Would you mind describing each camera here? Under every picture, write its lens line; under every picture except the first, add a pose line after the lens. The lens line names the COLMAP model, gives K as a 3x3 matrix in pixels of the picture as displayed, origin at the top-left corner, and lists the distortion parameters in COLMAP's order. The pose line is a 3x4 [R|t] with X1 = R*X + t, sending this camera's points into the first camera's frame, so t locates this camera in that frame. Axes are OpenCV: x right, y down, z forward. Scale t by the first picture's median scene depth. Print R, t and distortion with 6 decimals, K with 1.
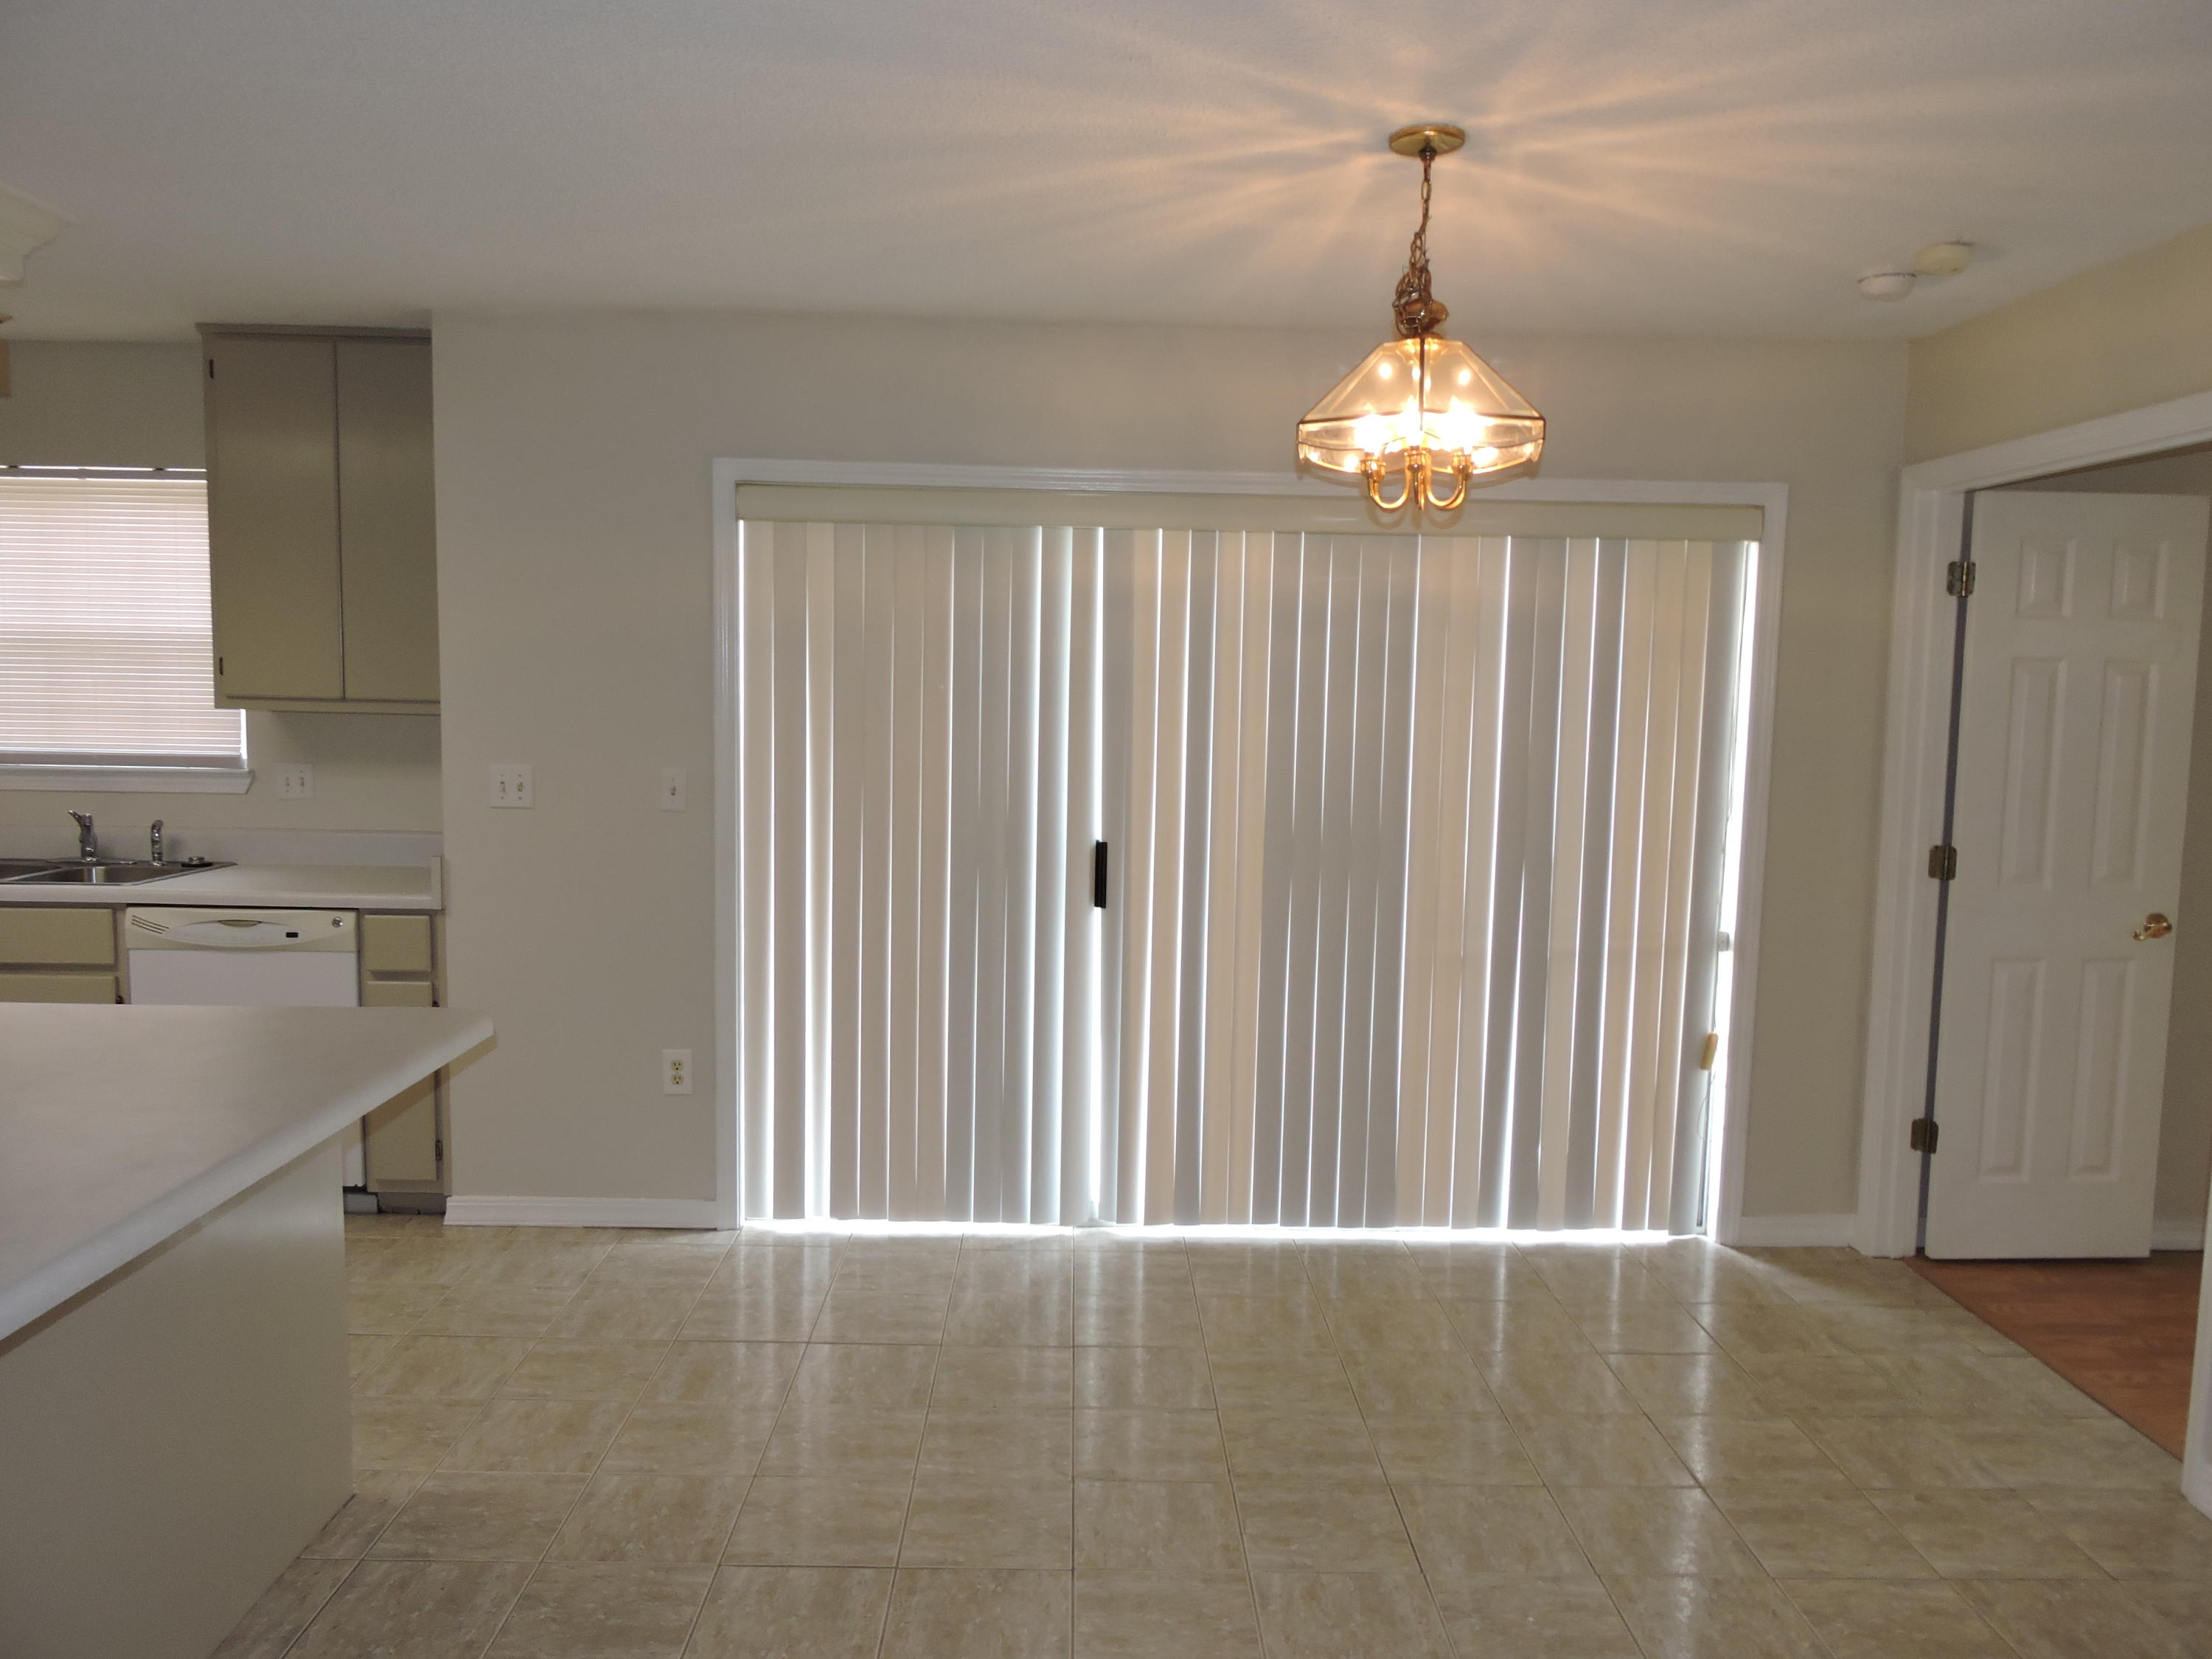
lens RADIAL K [[1557.9, 0, 1106.0], [0, 1557.9, 829.5], [0, 0, 1]] dist [-0.000271, 0.002858]
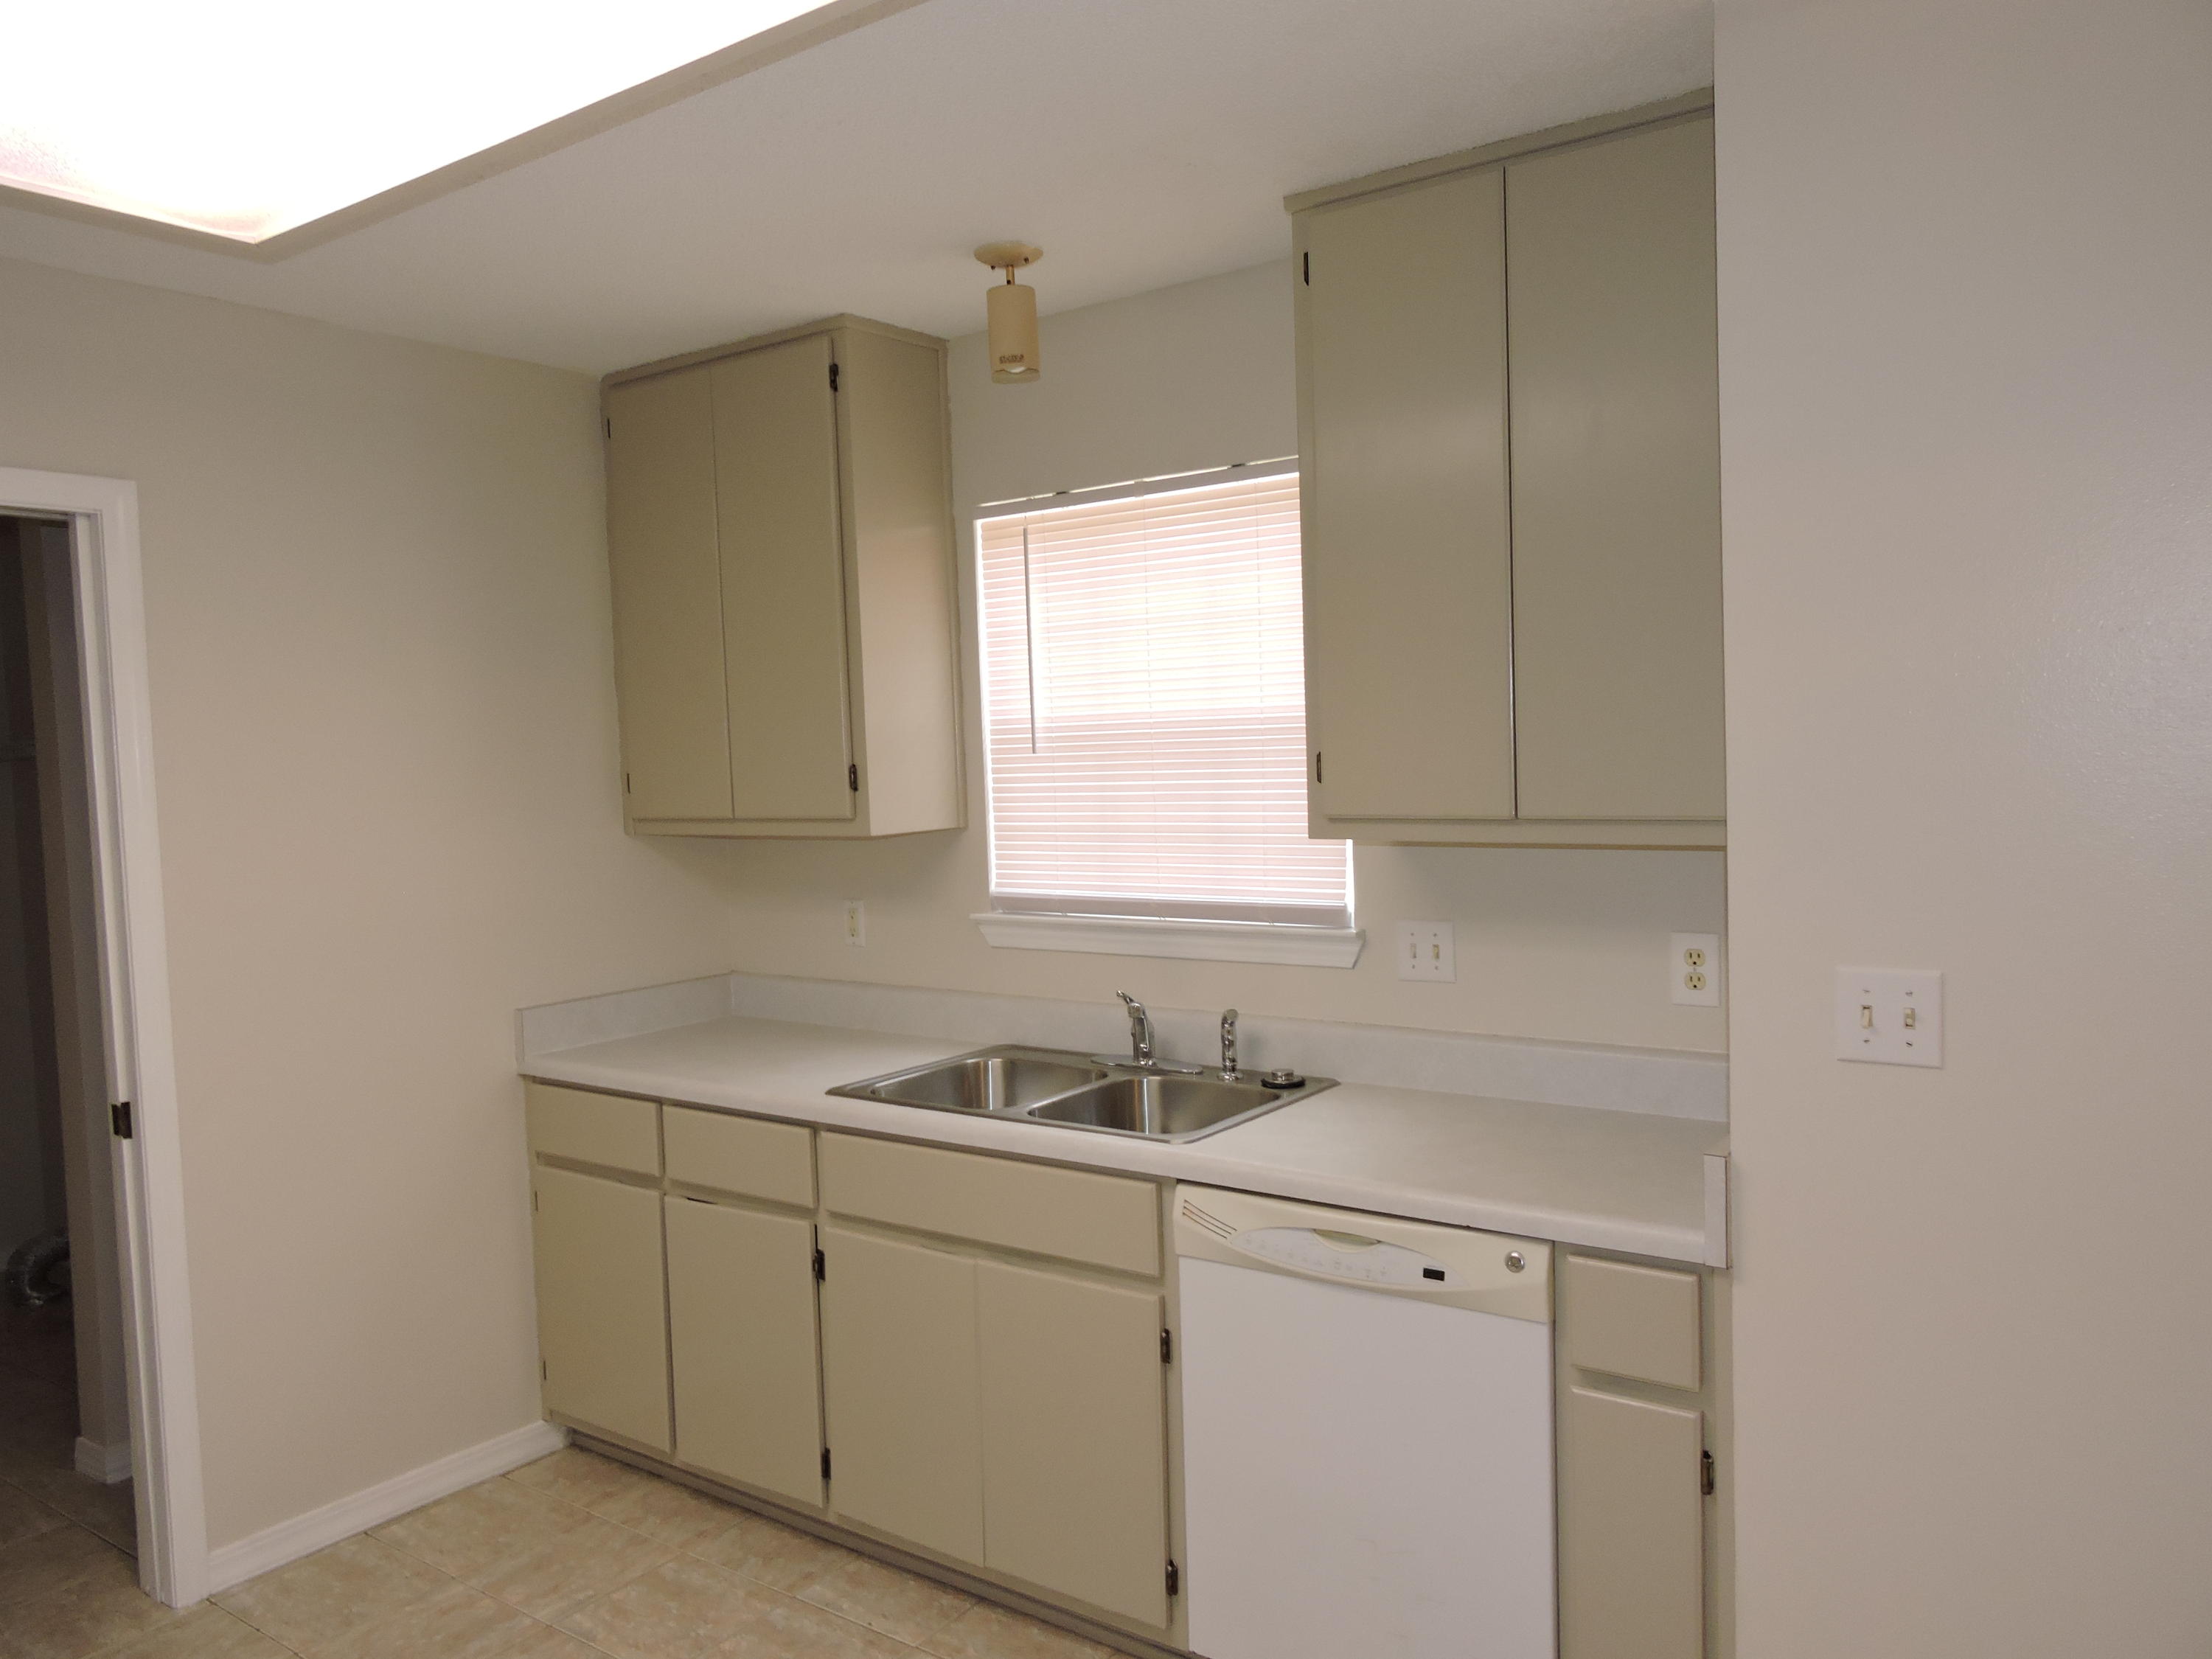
lens RADIAL K [[1561.0, 0, 1106.0], [0, 1561.0, 829.5], [0, 0, 1]] dist [-0.005674, -0.048259]
pose [[0.795103, -0.013681, -0.606320, -0.274575], [-0.008591, 0.999391, -0.033816, -0.060805], [0.606413, 0.032096, 0.794502, 0.483862]]
